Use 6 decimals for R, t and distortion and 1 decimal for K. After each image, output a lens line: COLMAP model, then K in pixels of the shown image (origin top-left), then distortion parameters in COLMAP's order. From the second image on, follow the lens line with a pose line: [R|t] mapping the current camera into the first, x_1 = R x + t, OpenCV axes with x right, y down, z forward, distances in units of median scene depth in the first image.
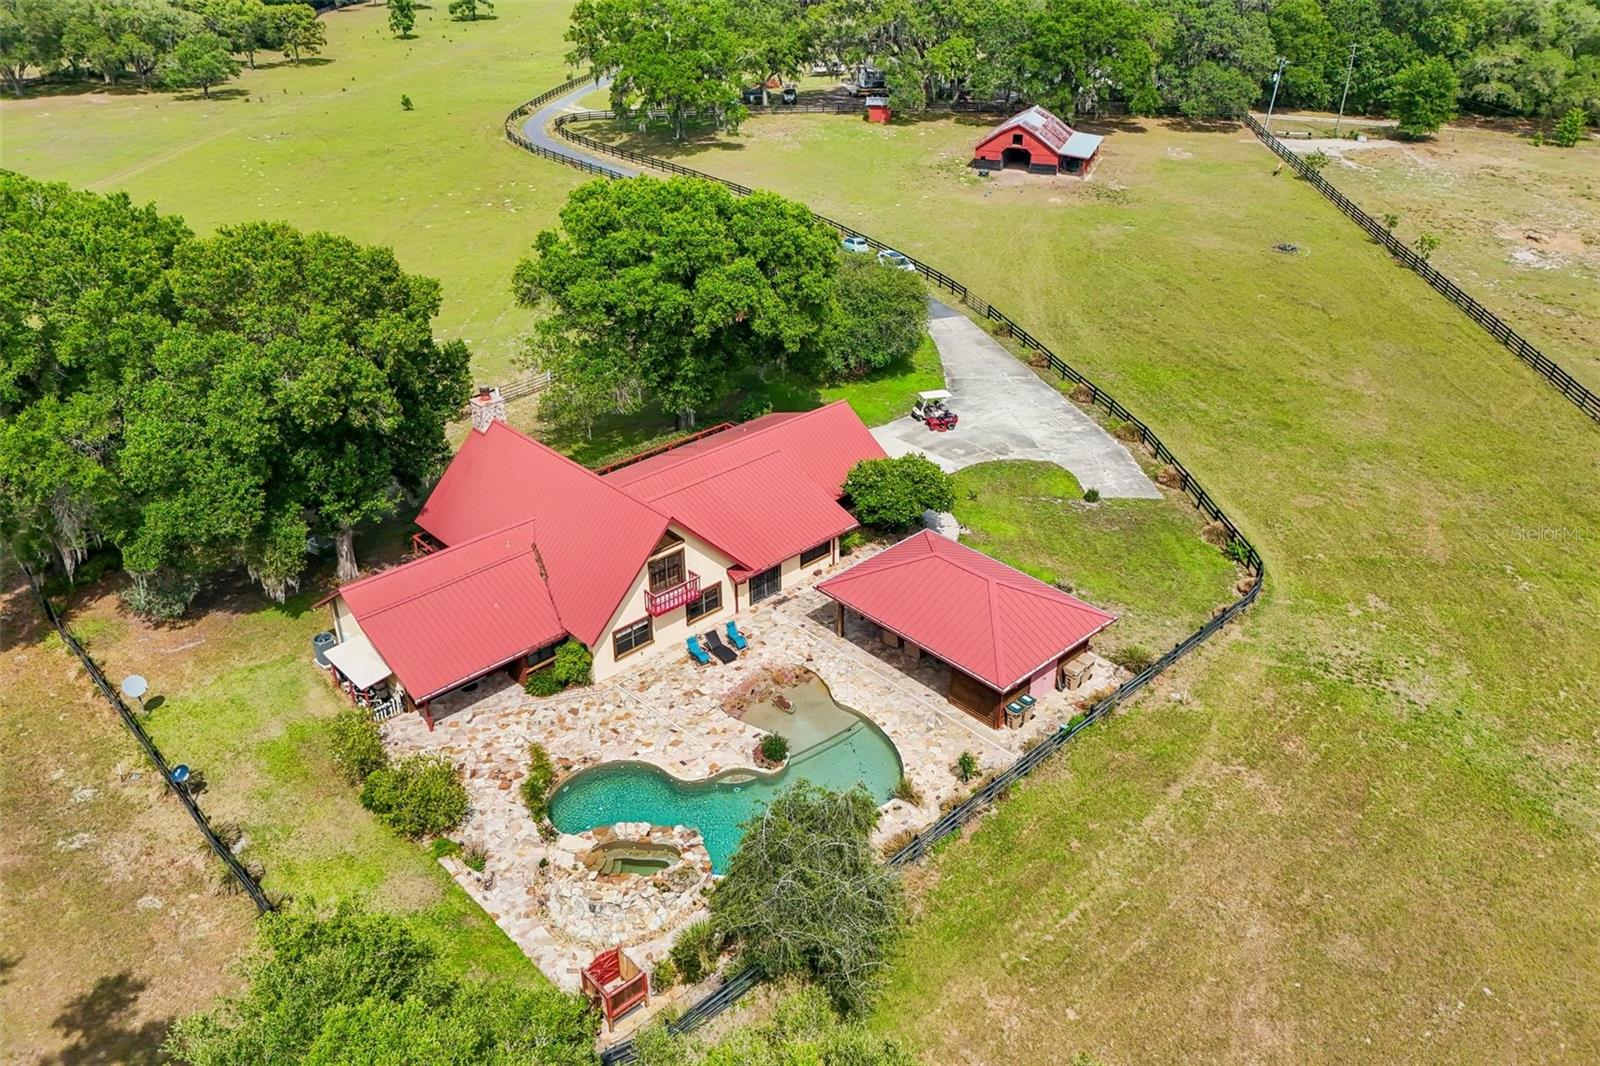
lens RADIAL K [[1176.8, 0, 803.6], [0, 1176.8, 529.5], [0, 0, 1]] dist [0.074272, -0.073604]
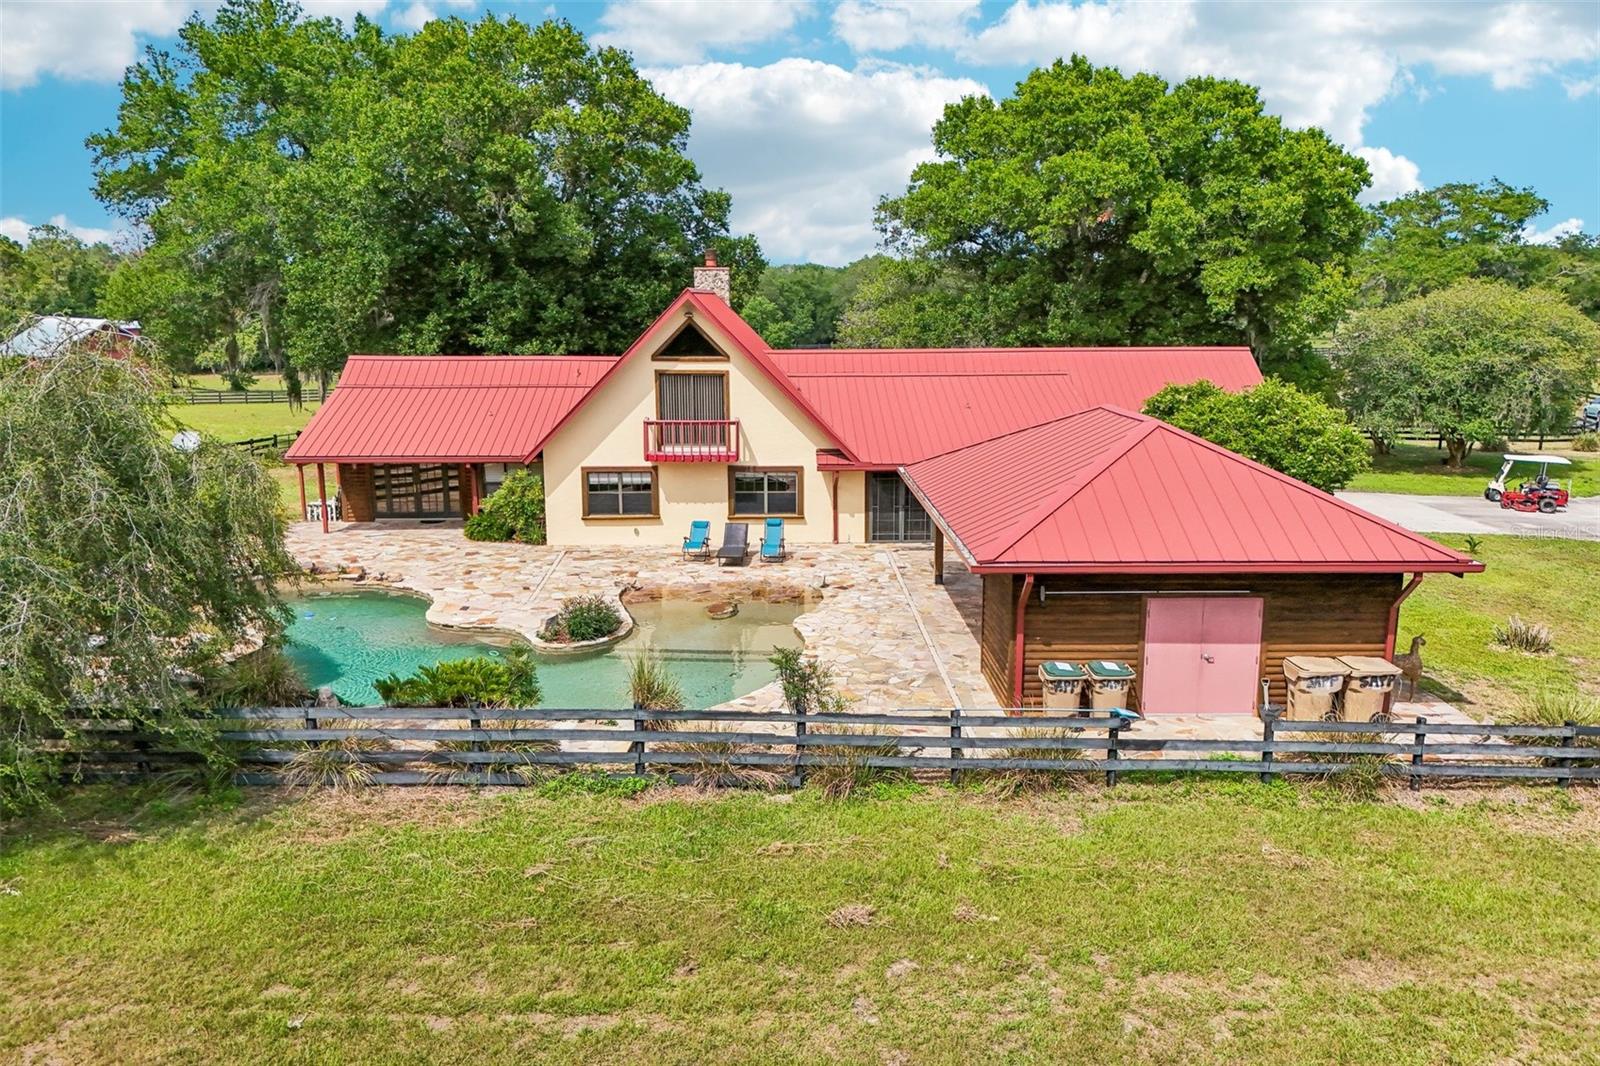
lens RADIAL K [[1176.8, 0, 803.6], [0, 1176.8, 529.5], [0, 0, 1]] dist [0.074272, -0.073604]
pose [[0.744082, 0.128041, -0.655704, 0.313073], [-0.323431, 0.927822, -0.185847, 0.177773], [0.584580, 0.350361, 0.731788, 0.552692]]
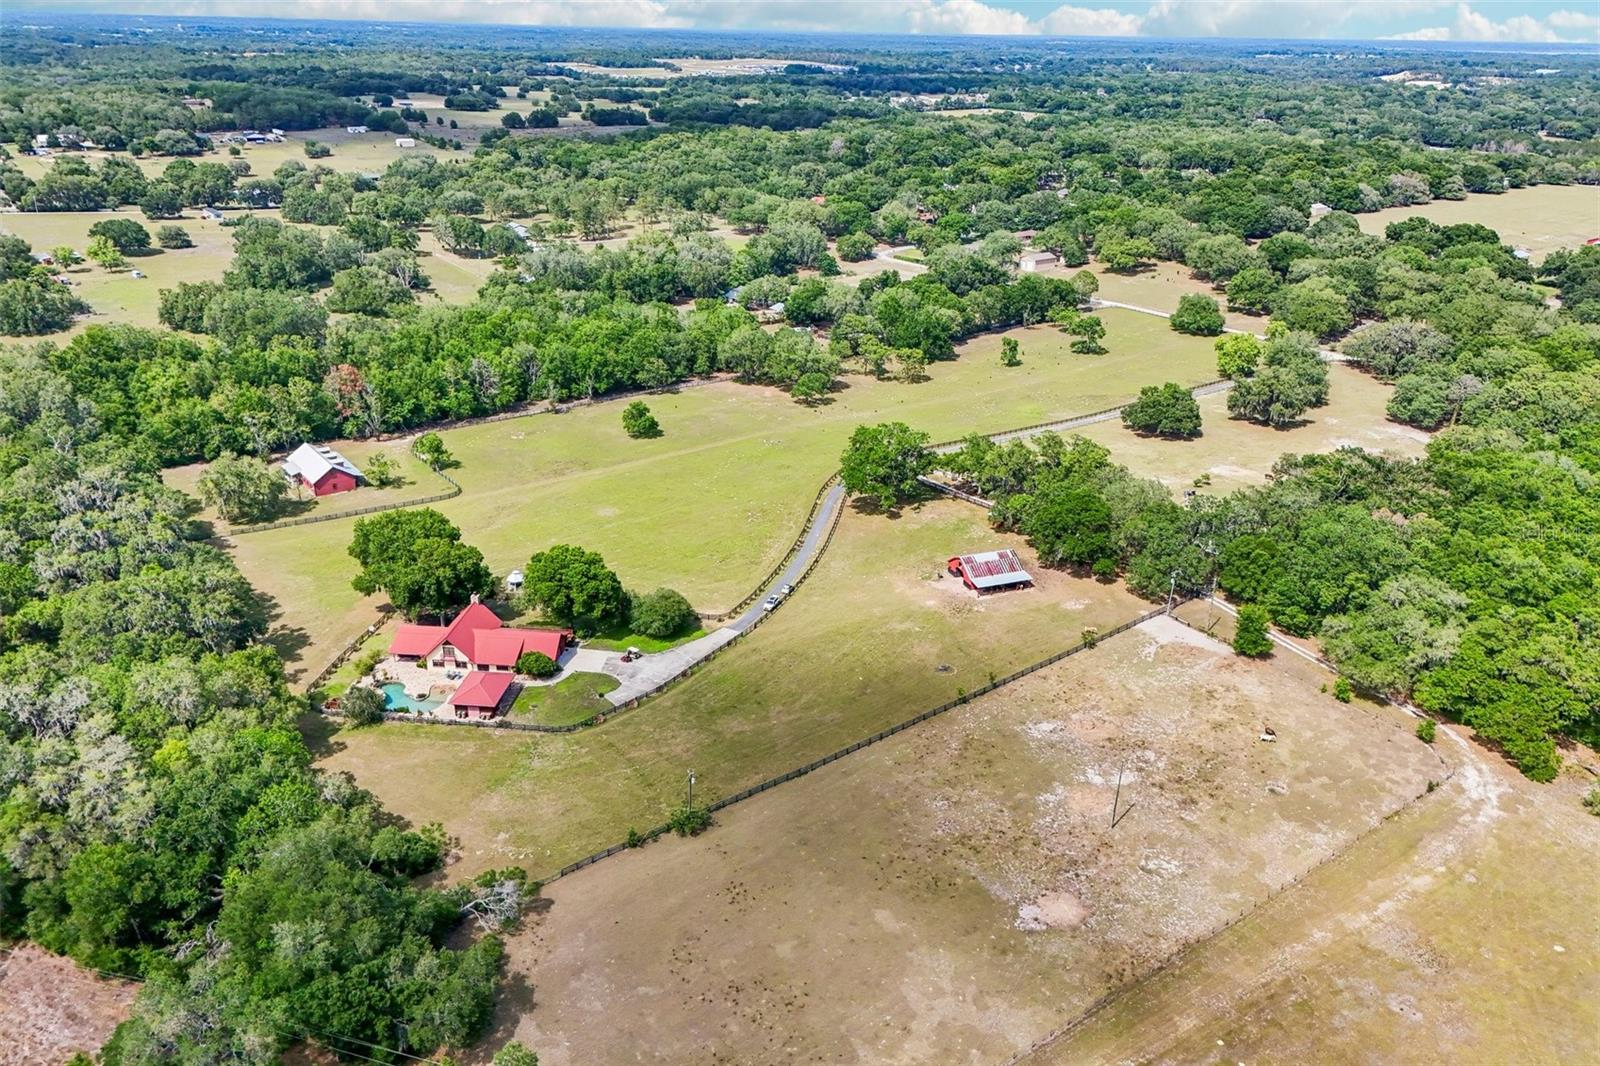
lens RADIAL K [[1176.8, 0, 803.6], [0, 1176.8, 529.5], [0, 0, 1]] dist [0.074272, -0.073604]
pose [[0.657458, 0.301759, -0.690428, 2.990990], [-0.381812, 0.923374, 0.039991, -0.867762], [0.649591, 0.237321, 0.722295, -1.082680]]
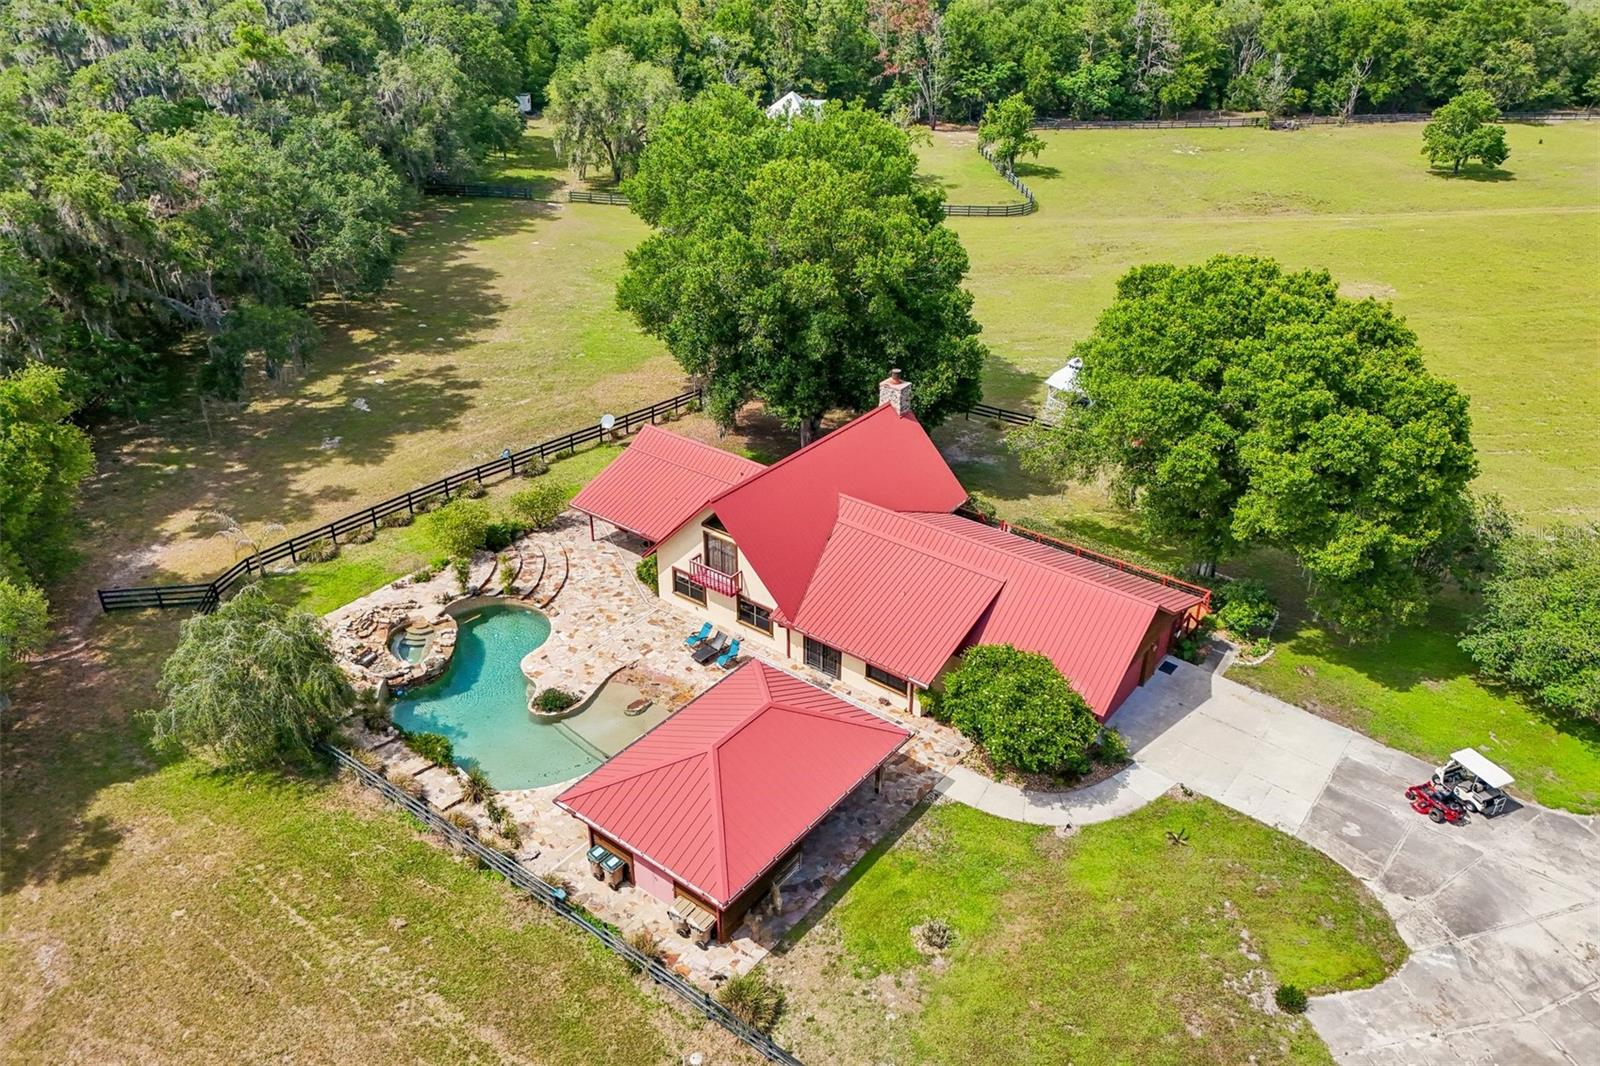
lens RADIAL K [[1176.8, 0, 803.6], [0, 1176.8, 529.5], [0, 0, 1]] dist [0.074272, -0.073604]
pose [[0.150363, 0.478002, -0.865393, 0.705551], [-0.487800, 0.797244, 0.355603, -0.348658], [0.859908, 0.368669, 0.353045, 0.633353]]
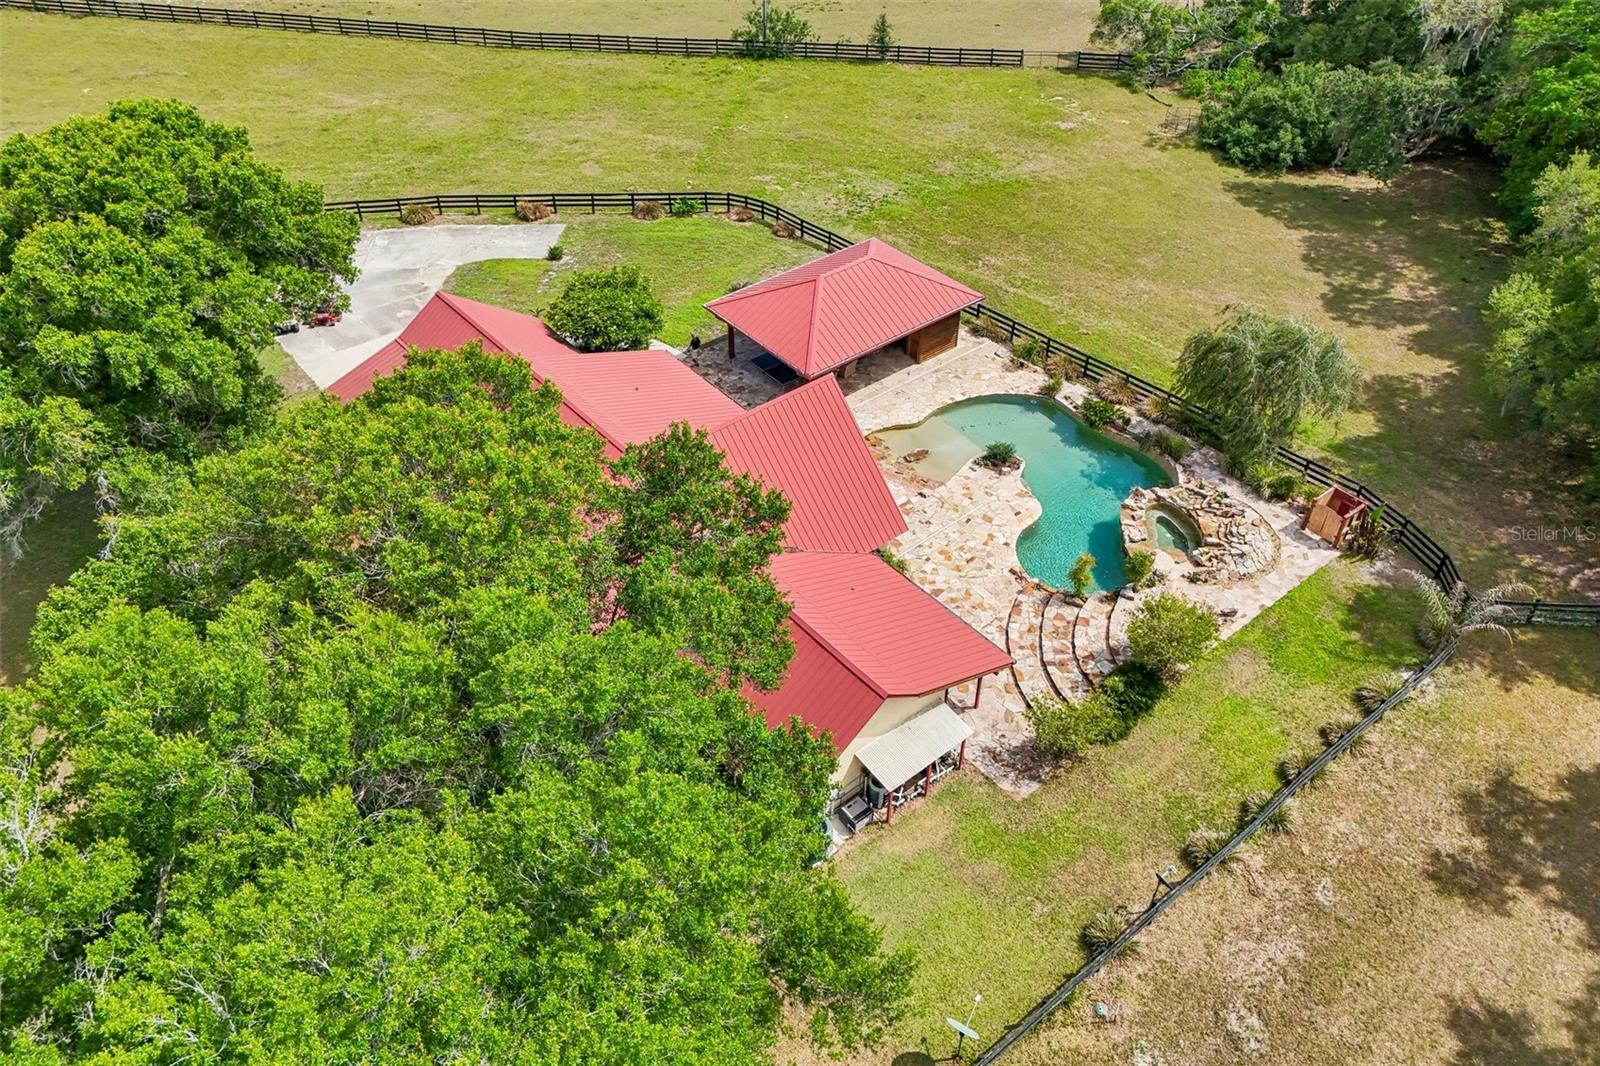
lens RADIAL K [[1132.4, 0, 778.3], [0, 1132.4, 596.3], [0, 0, 1]] dist [0.088194, -0.136813]
pose [[0.086926, -0.691532, 0.717097, -0.724362], [0.490203, 0.656338, 0.573517, -0.349624], [-0.867263, 0.301669, 0.396043, 0.667845]]
